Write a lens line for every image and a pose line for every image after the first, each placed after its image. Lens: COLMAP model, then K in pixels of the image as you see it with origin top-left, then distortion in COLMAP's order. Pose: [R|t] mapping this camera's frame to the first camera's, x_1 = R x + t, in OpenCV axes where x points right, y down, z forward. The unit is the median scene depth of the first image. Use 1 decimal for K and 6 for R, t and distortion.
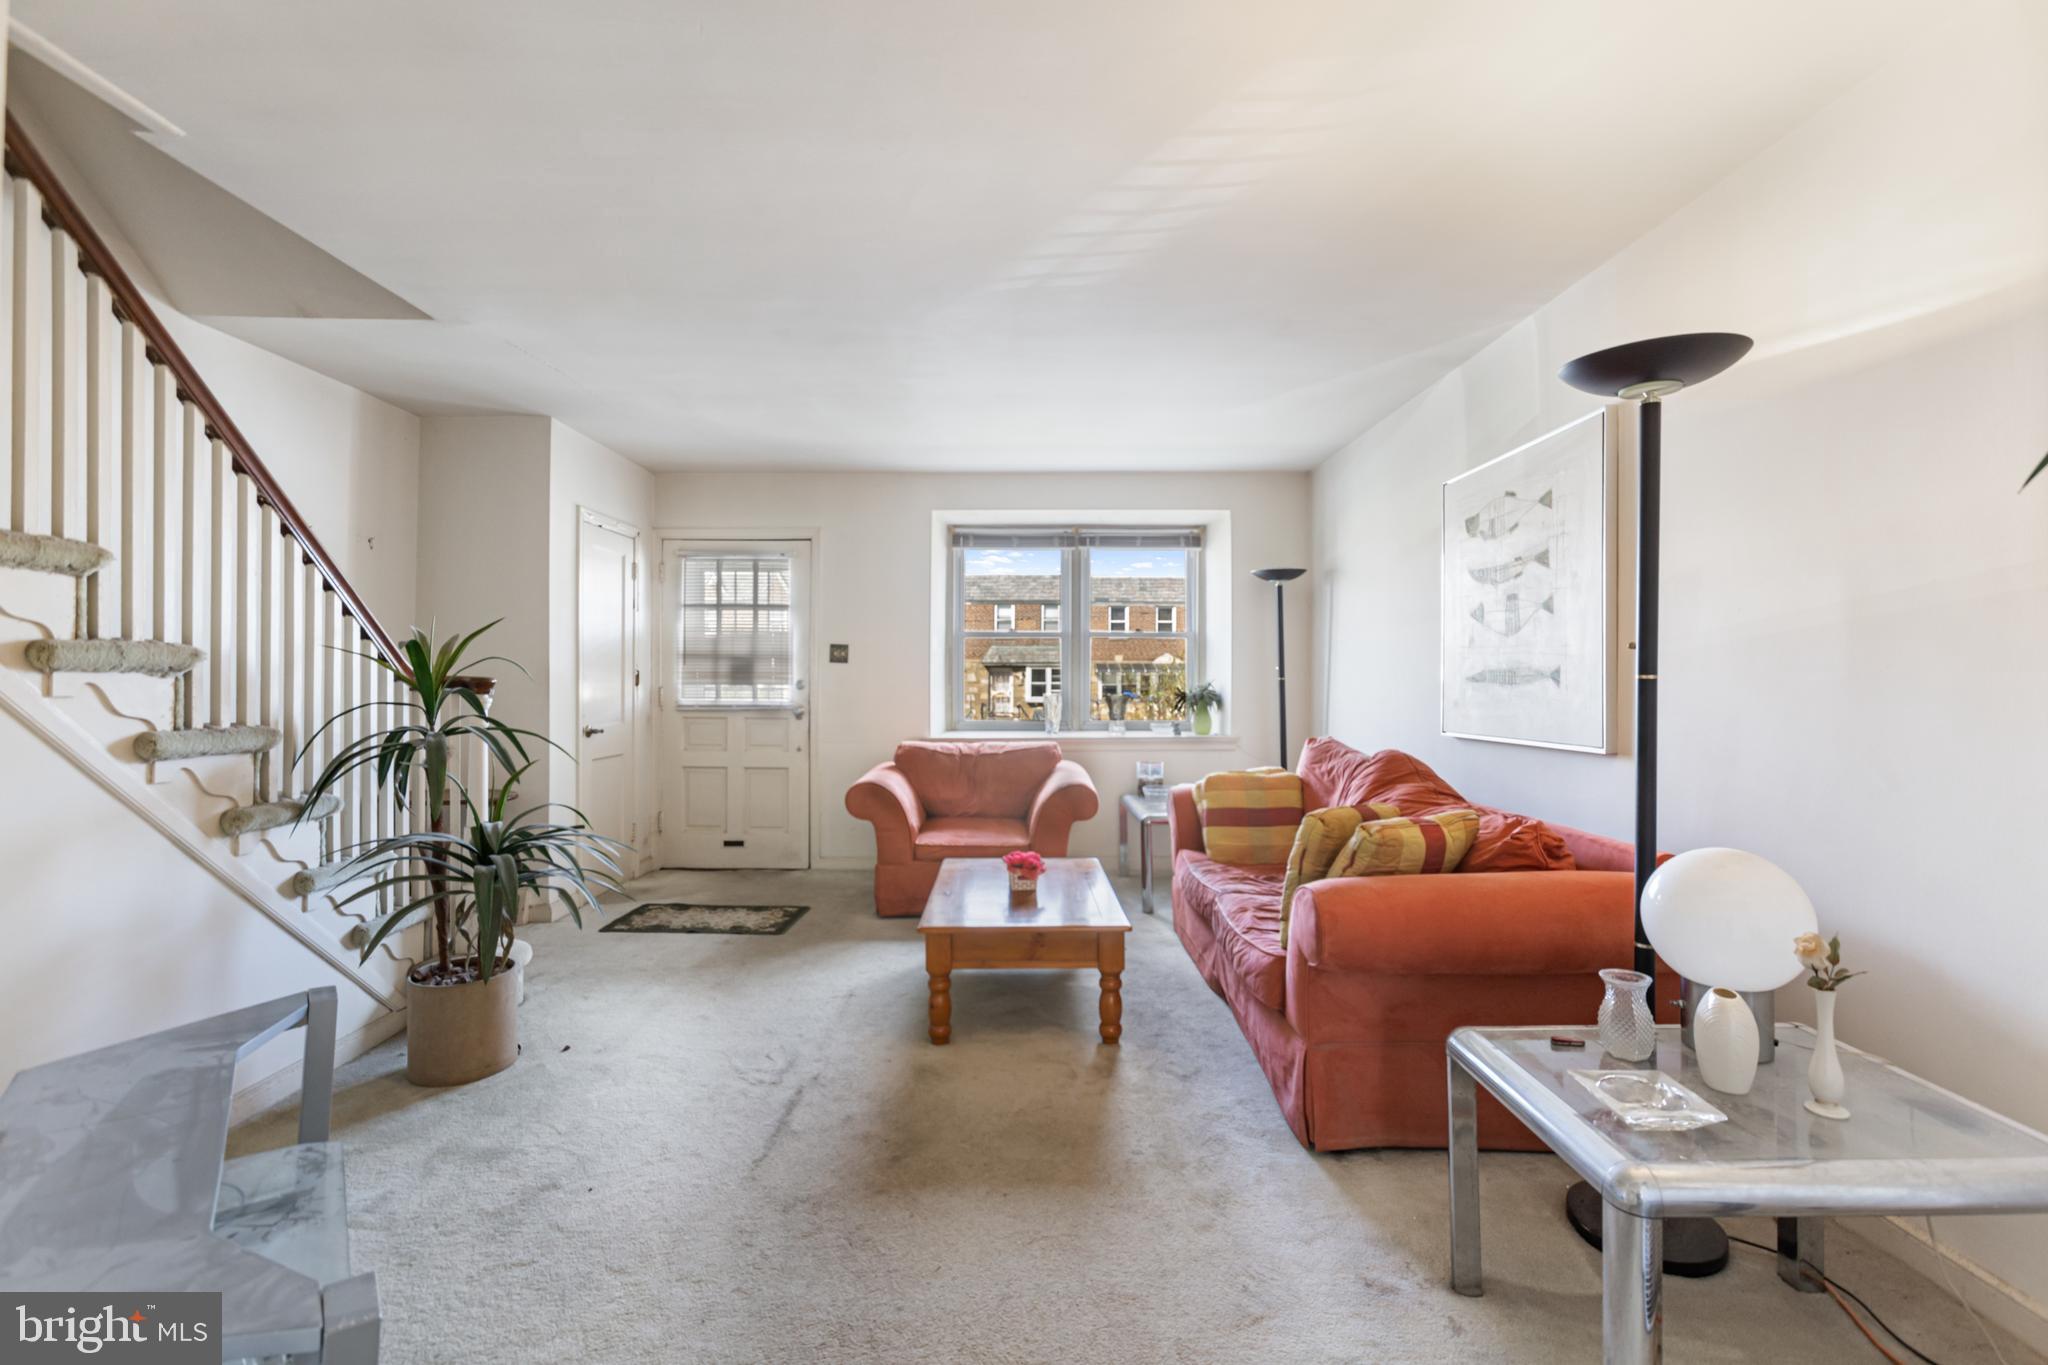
lens RADIAL K [[909.5, 0, 1024.4], [0, 909.5, 676.8], [0, 0, 1]] dist [-0.012729, 0.006295]
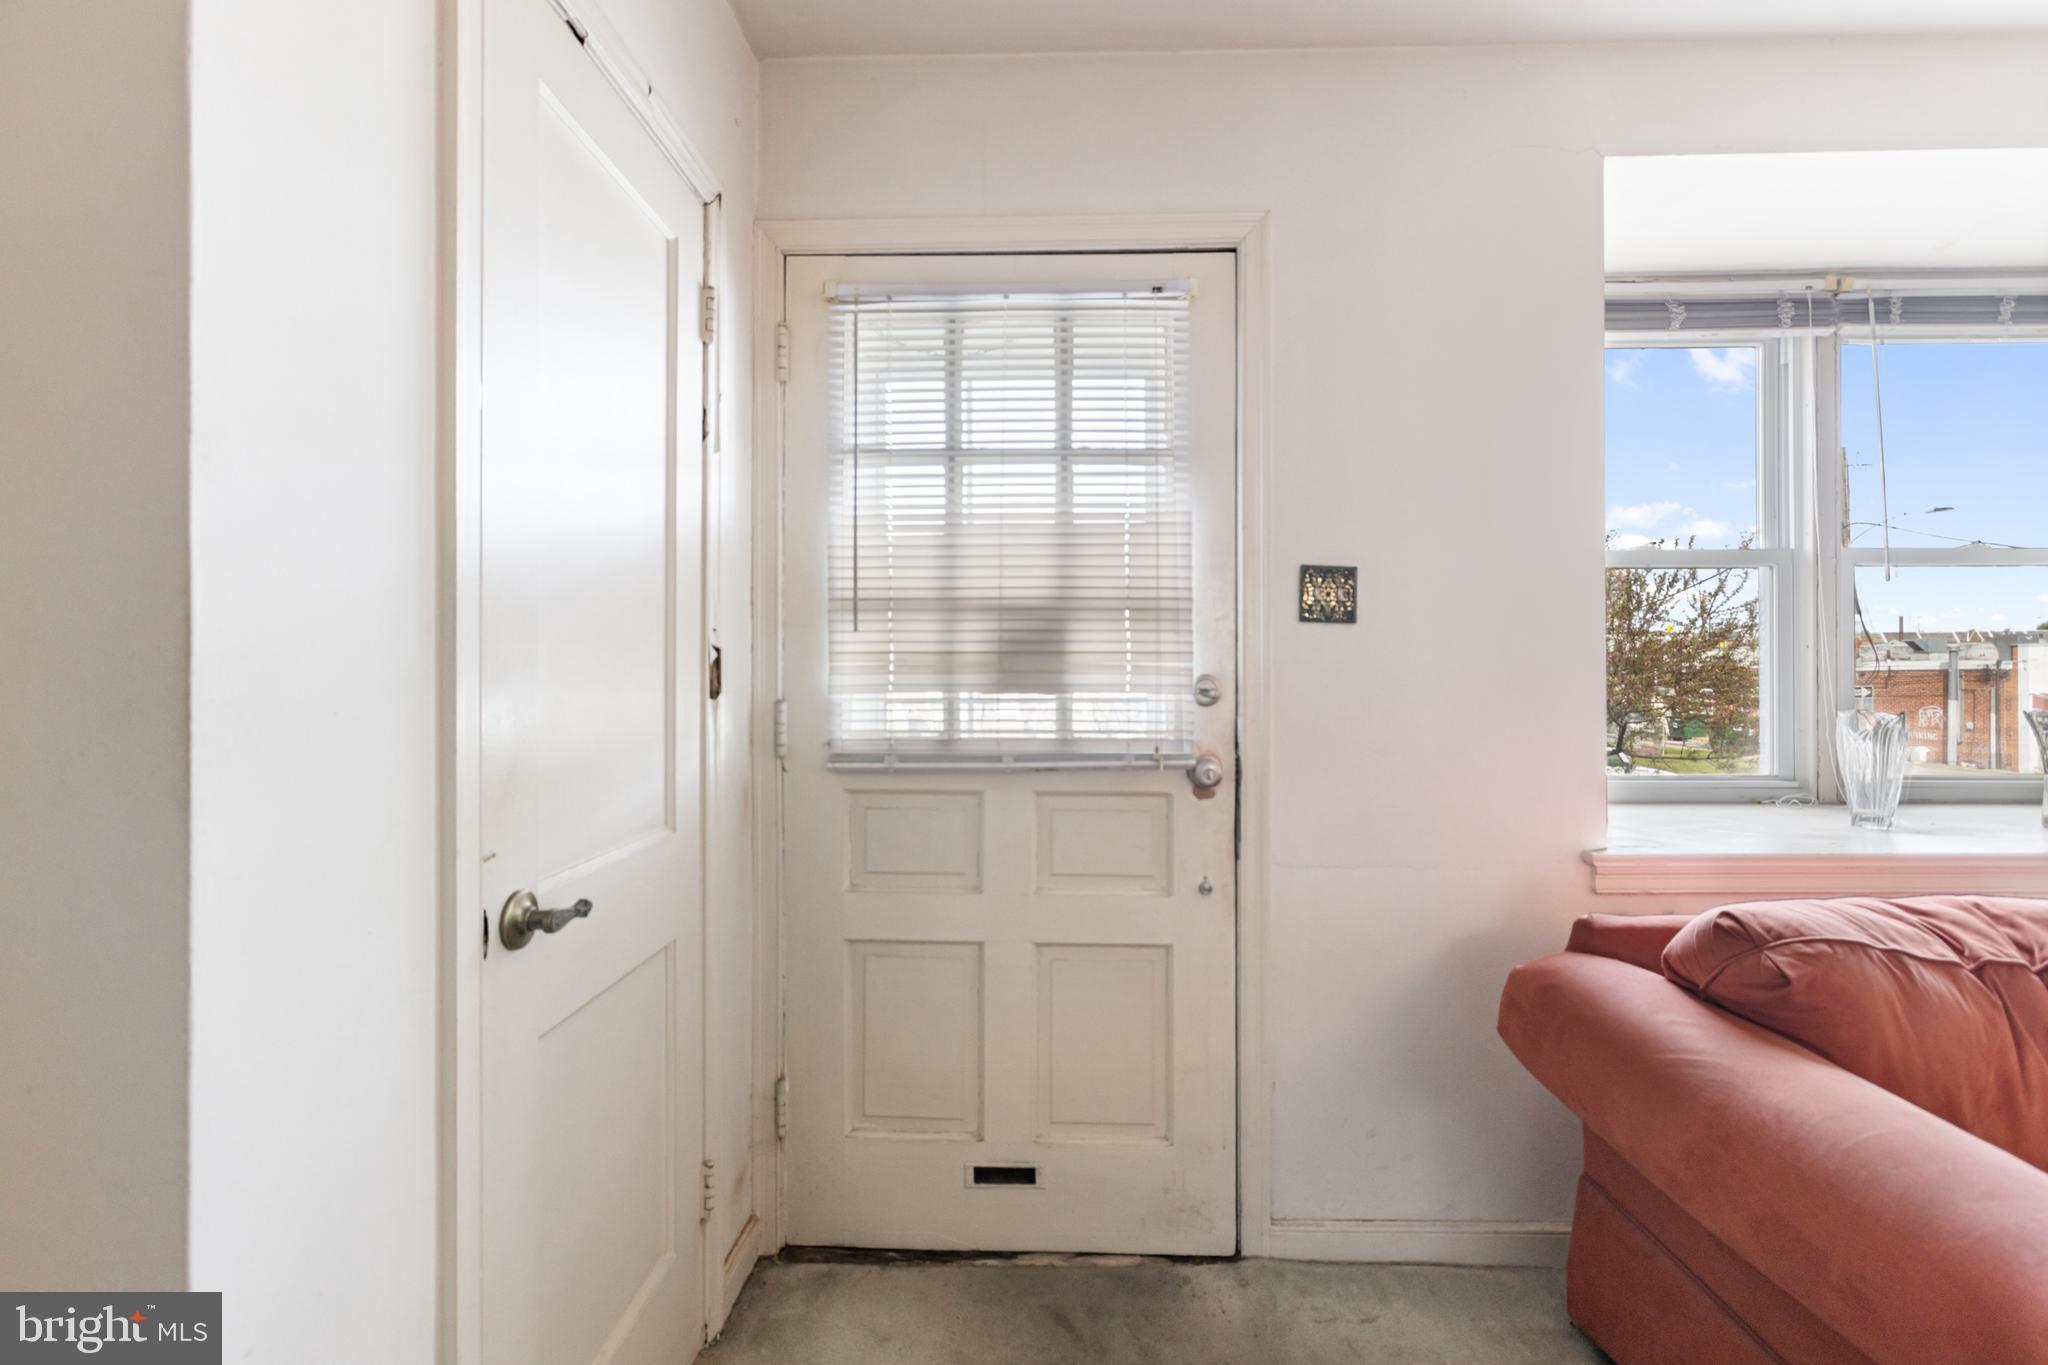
lens RADIAL K [[909.5, 0, 1029.5], [0, 909.5, 681.3], [0, 0, 1]] dist [-0.012729, 0.006295]
pose [[0.999672, -0.005743, -0.024962, -0.302281], [0.005698, 0.999982, -0.001894, 0.005414], [0.024972, 0.001751, 0.999687, 0.672432]]
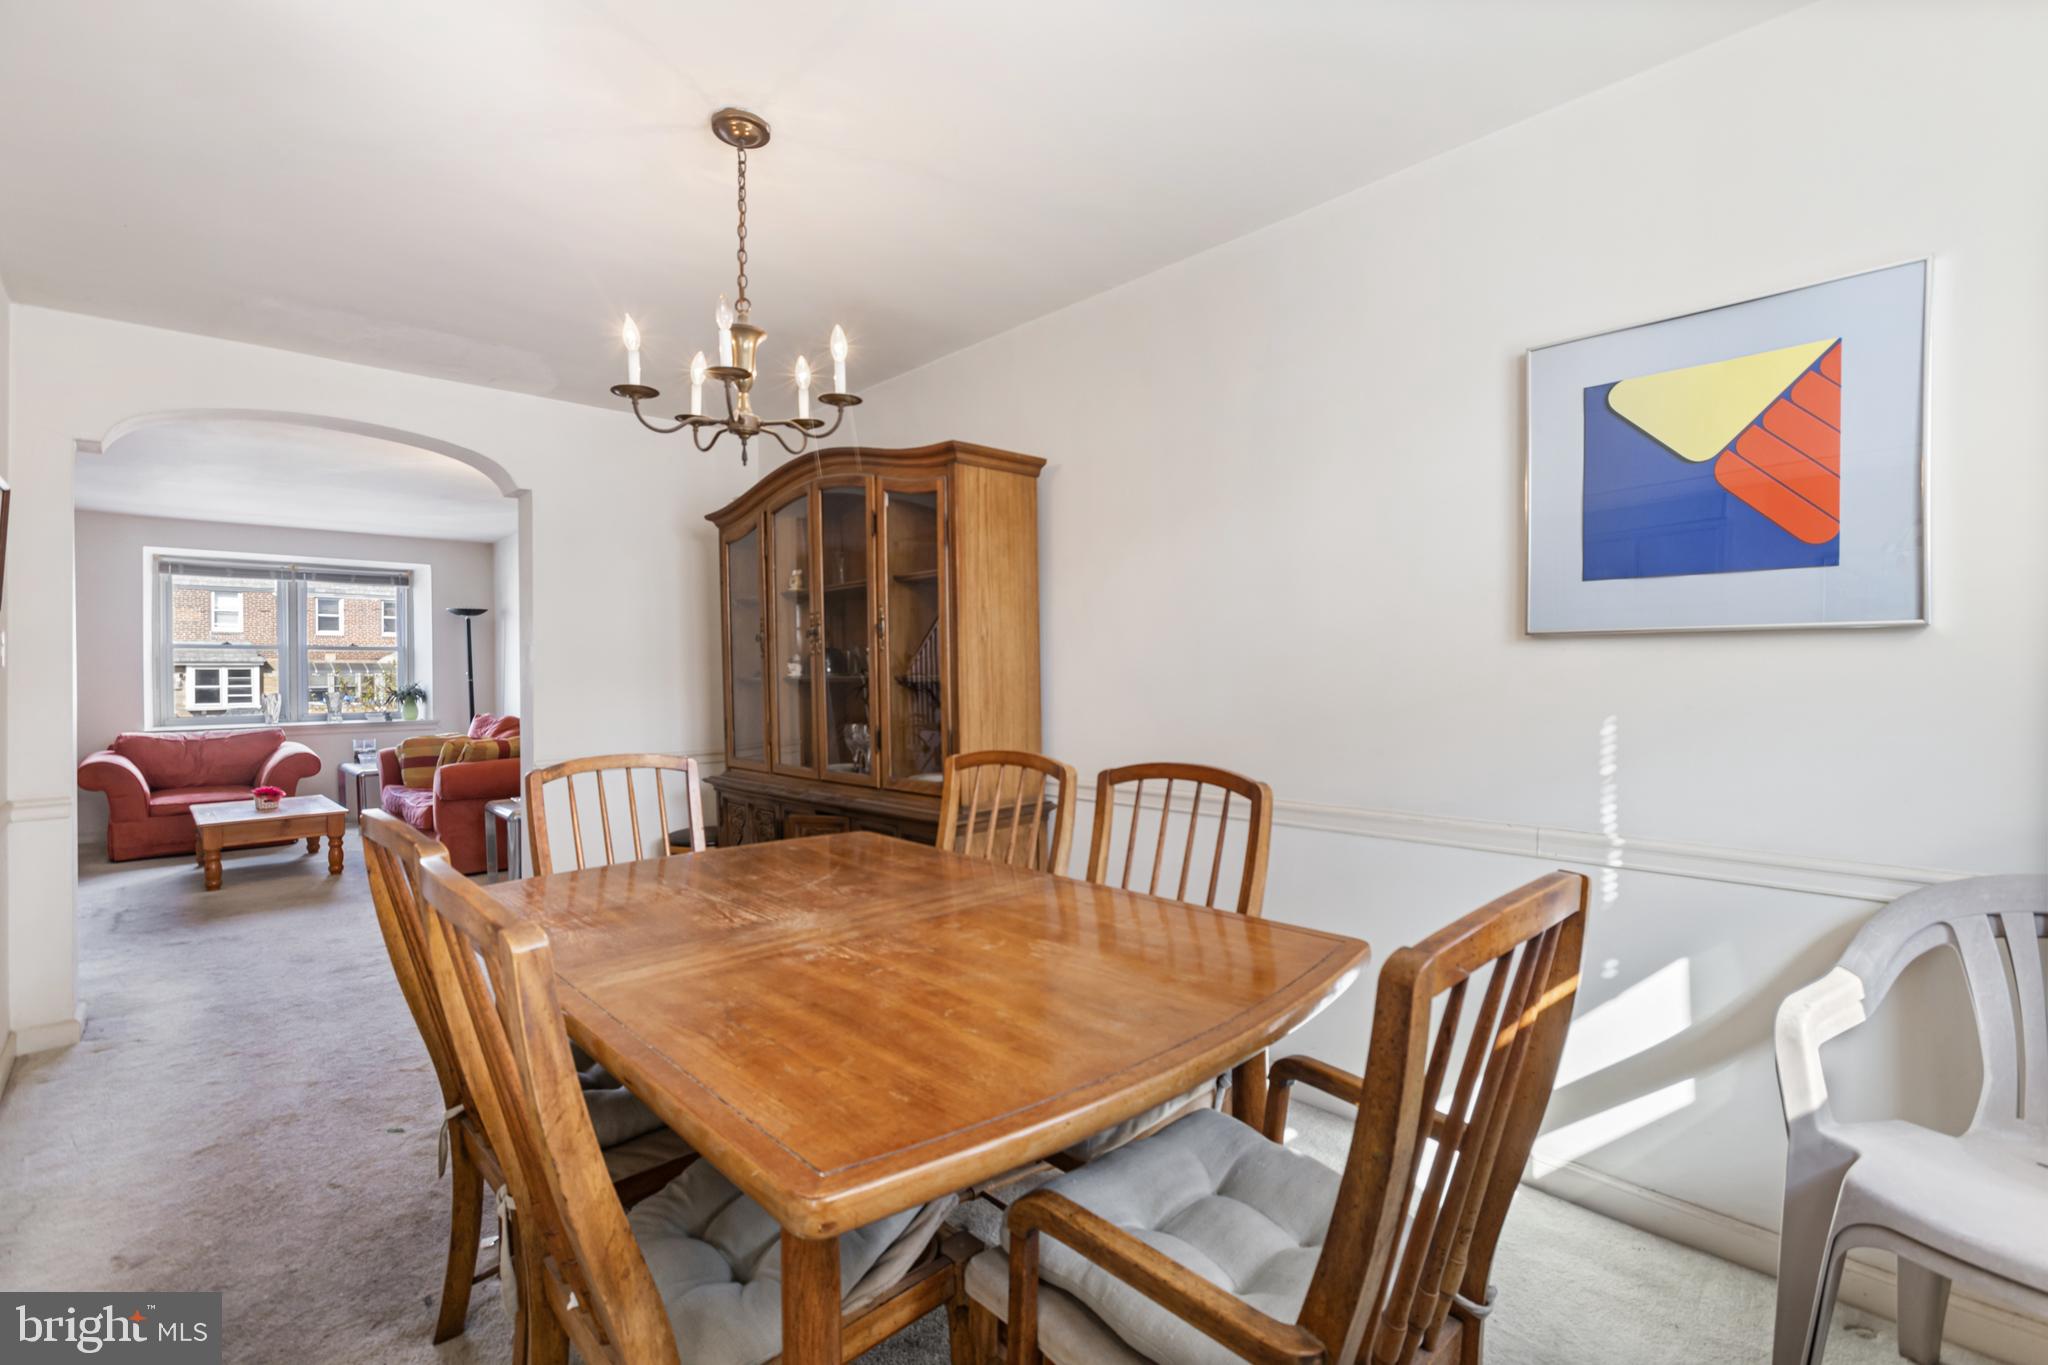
lens RADIAL K [[909.5, 0, 1048.9], [0, 909.5, 677.9], [0, 0, 1]] dist [-0.012729, 0.006295]
pose [[0.713826, -0.010254, 0.700248, -0.084525], [0.007833, 0.999947, 0.006658, -0.003671], [-0.700280, 0.000733, 0.713868, -0.734468]]
